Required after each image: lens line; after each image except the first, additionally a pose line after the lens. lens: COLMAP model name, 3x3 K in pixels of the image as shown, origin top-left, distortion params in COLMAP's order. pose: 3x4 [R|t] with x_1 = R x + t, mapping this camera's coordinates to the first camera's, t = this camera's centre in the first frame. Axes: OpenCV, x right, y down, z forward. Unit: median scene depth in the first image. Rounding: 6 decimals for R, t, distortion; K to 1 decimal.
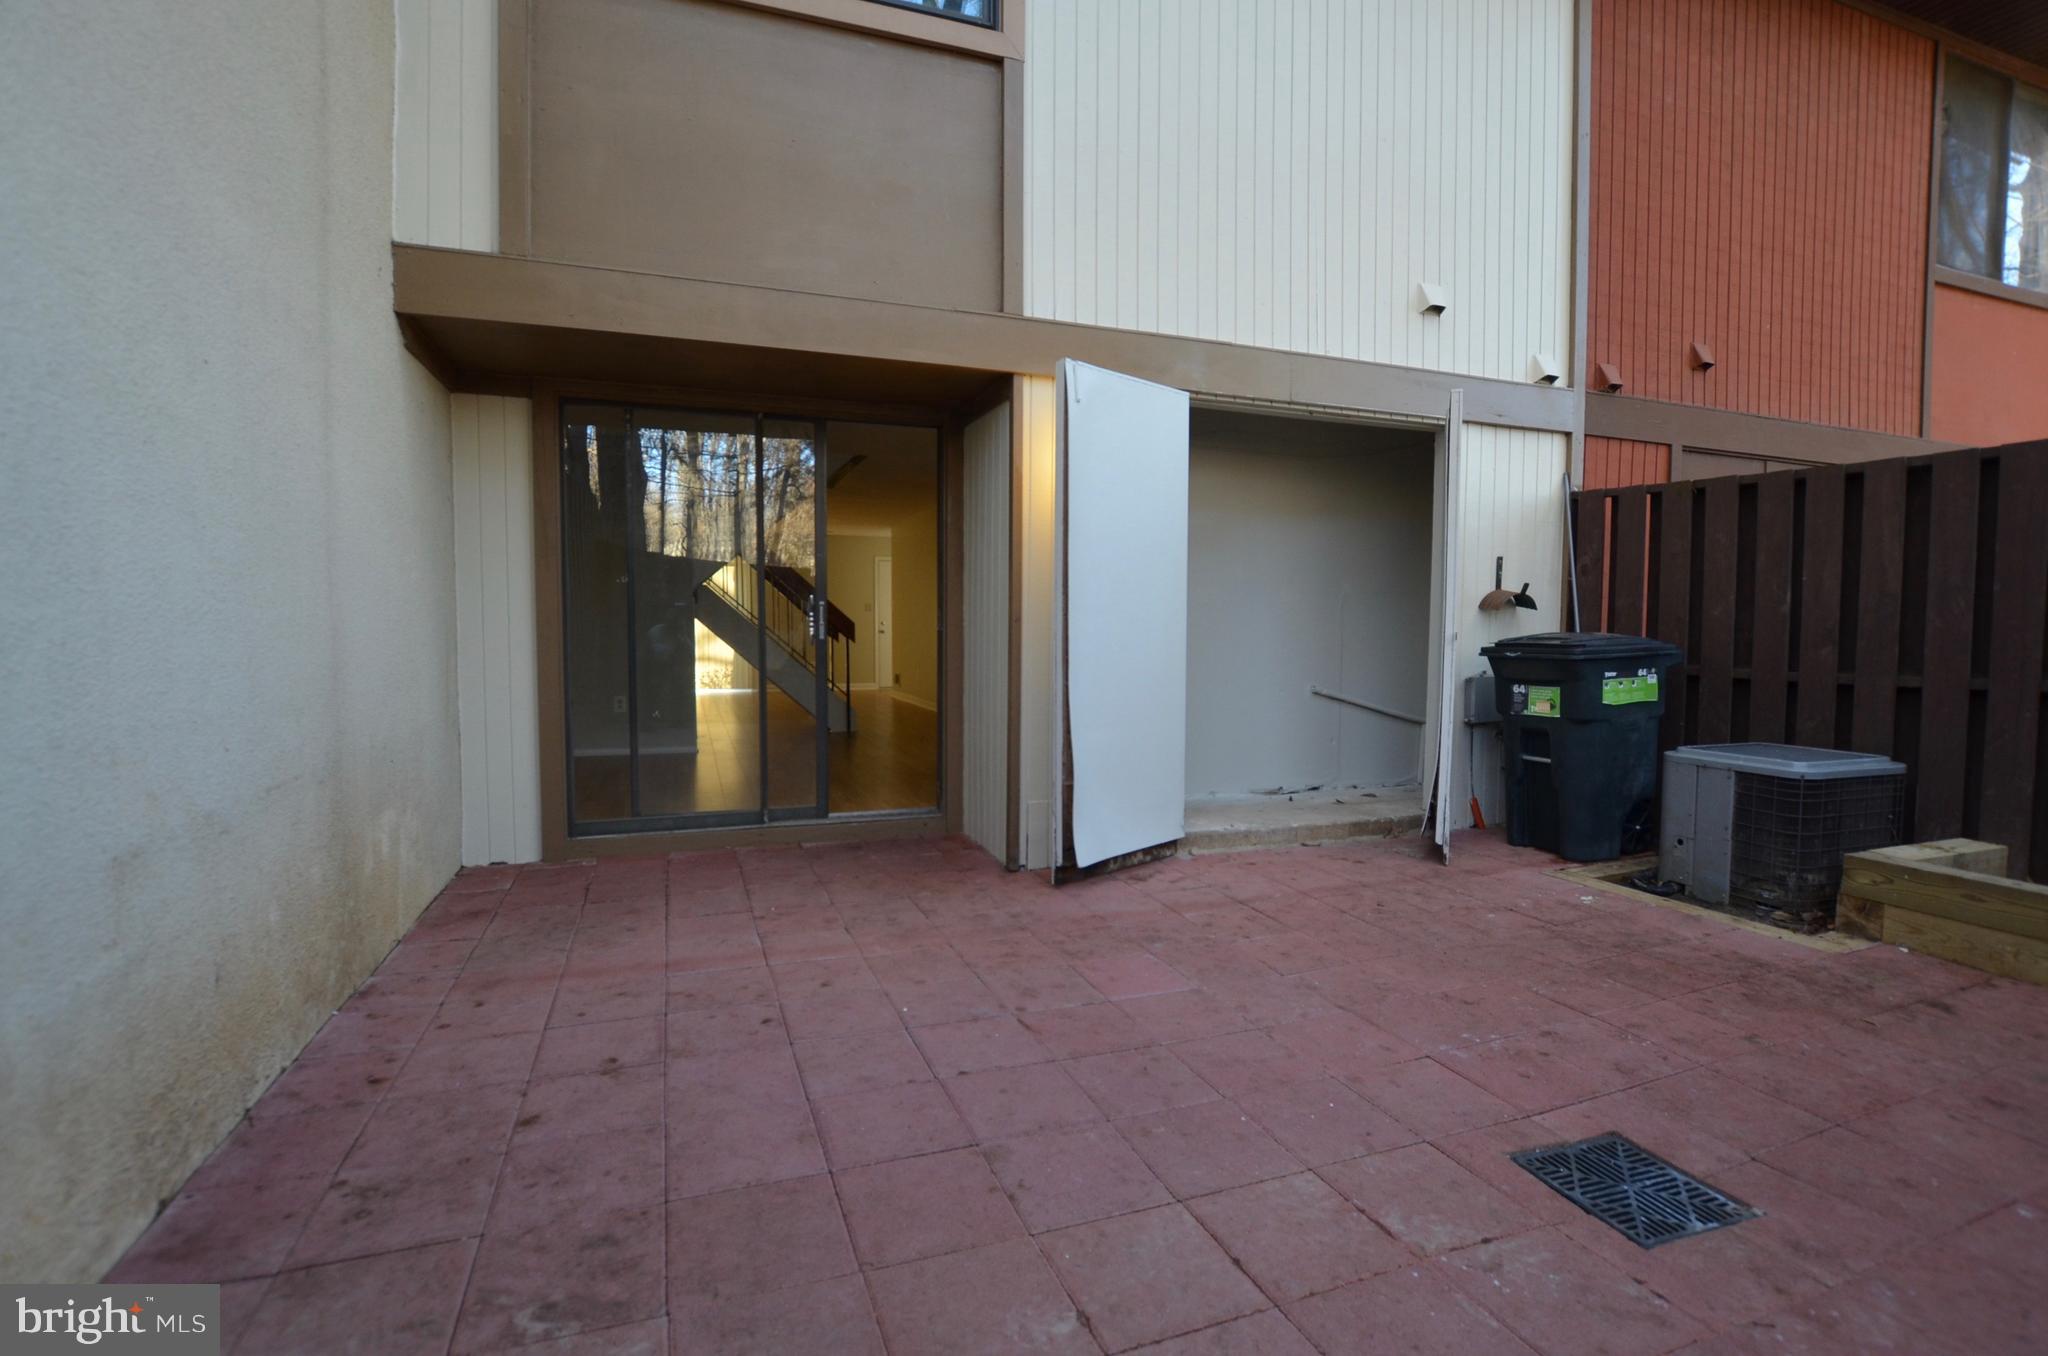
lens RADIAL K [[906.0, 0, 1022.8], [0, 906.0, 687.3], [0, 0, 1]] dist [-0.025258, 0.000645]
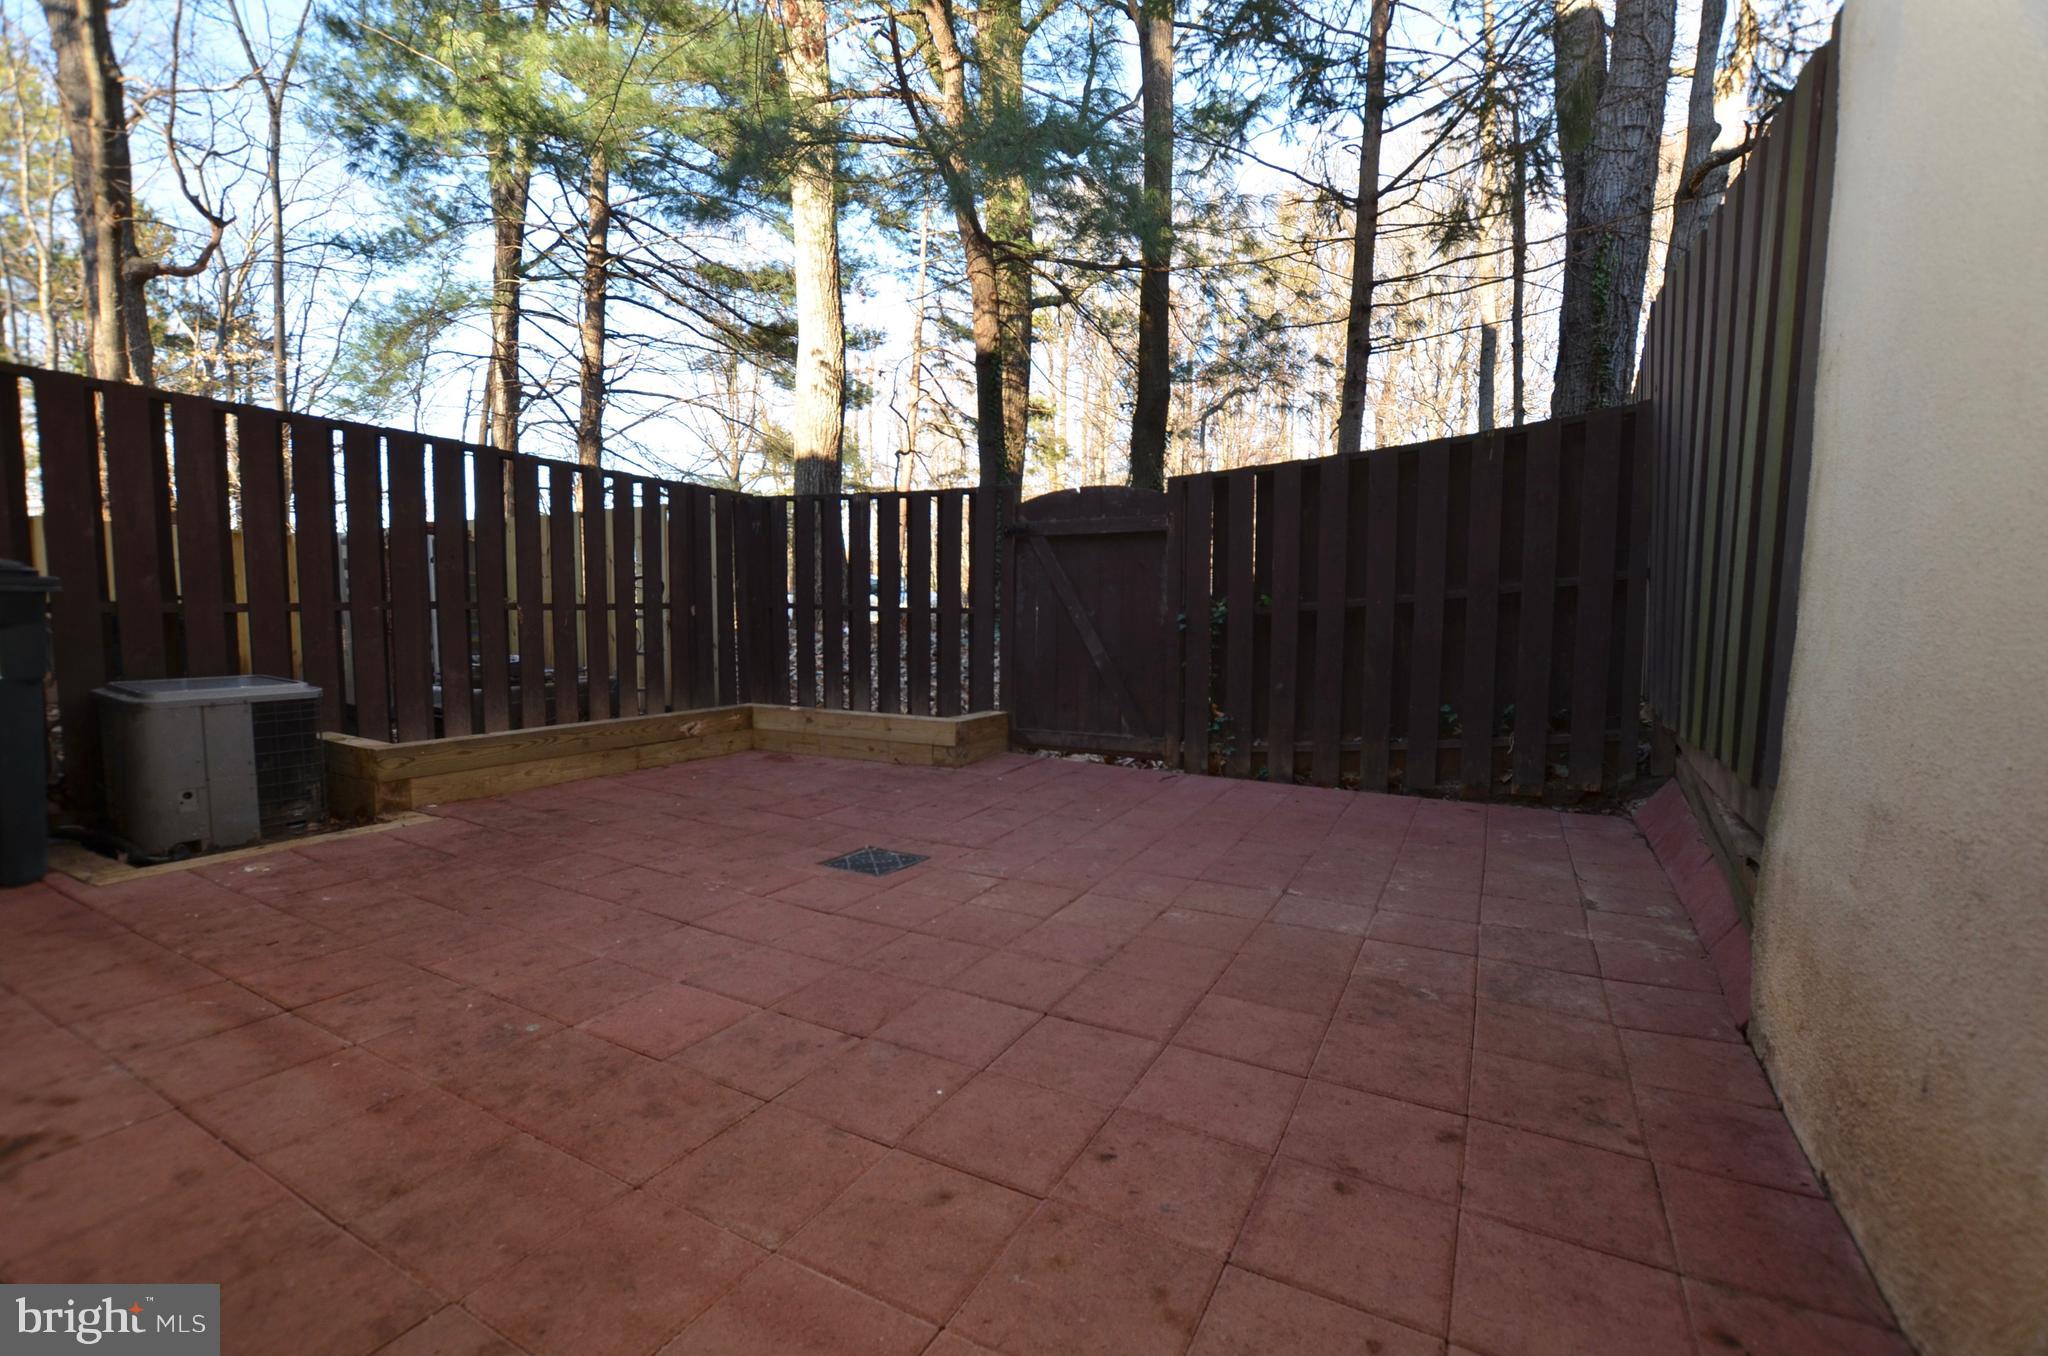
lens RADIAL K [[895.5, 0, 1022.0], [0, 895.5, 687.3], [0, 0, 1]] dist [-0.028308, -0.000406]
pose [[-0.643515, -0.092005, 0.759884, -0.618558], [0.023259, 0.989941, 0.139558, -0.048345], [-0.765080, 0.107482, -0.634902, 1.250807]]
